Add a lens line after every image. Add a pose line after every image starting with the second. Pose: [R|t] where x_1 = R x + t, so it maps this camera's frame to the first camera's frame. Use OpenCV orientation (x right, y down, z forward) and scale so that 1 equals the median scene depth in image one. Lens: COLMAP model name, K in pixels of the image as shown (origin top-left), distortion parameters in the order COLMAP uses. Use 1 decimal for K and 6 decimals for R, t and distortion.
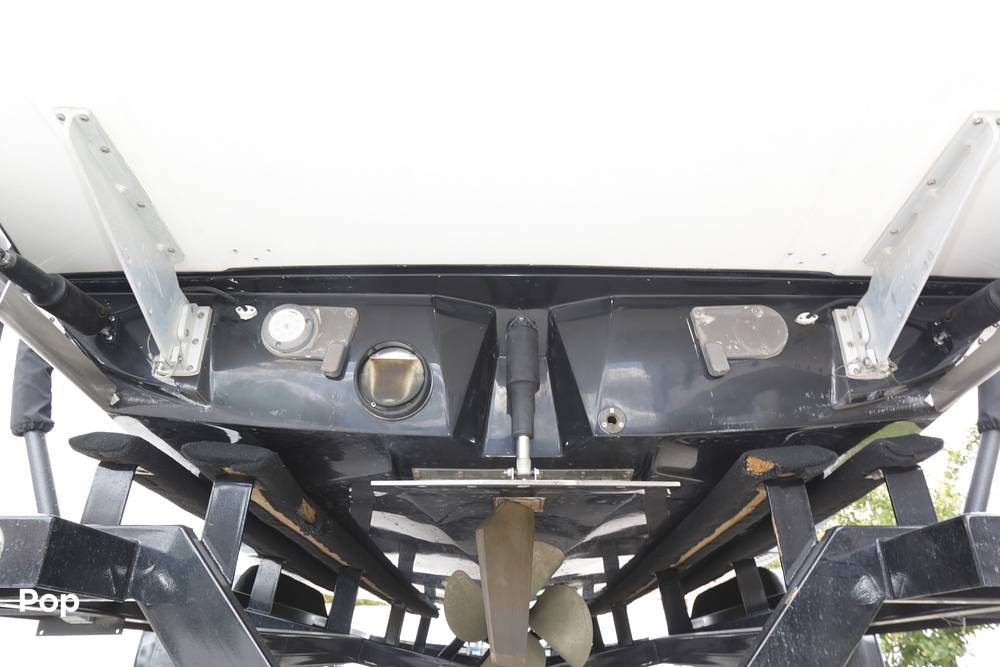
lens RADIAL K [[716.0, 0, 495.1], [0, 716.0, 333.0], [0, 0, 1]] dist [-0.004906, 0.002714]
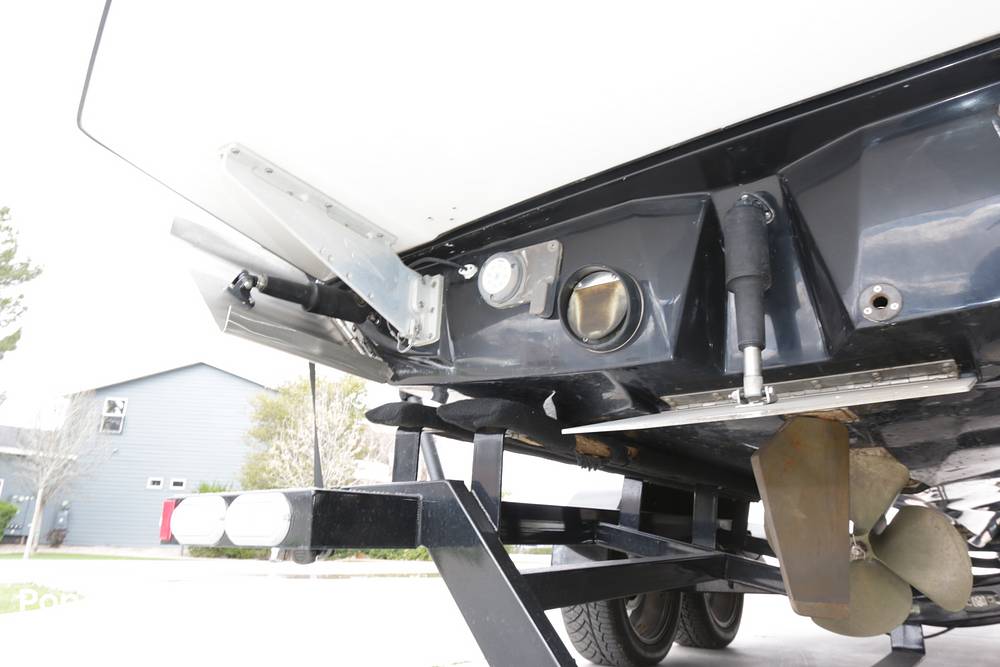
lens RADIAL K [[662.9, 0, 505.6], [0, 662.9, 336.6], [0, 0, 1]] dist [-0.008935, 0.009417]
pose [[0.795944, -0.176814, -0.578972, 0.237765], [0.253734, 0.965772, 0.053881, 0.024668], [0.549629, -0.189791, 0.813565, 0.251014]]
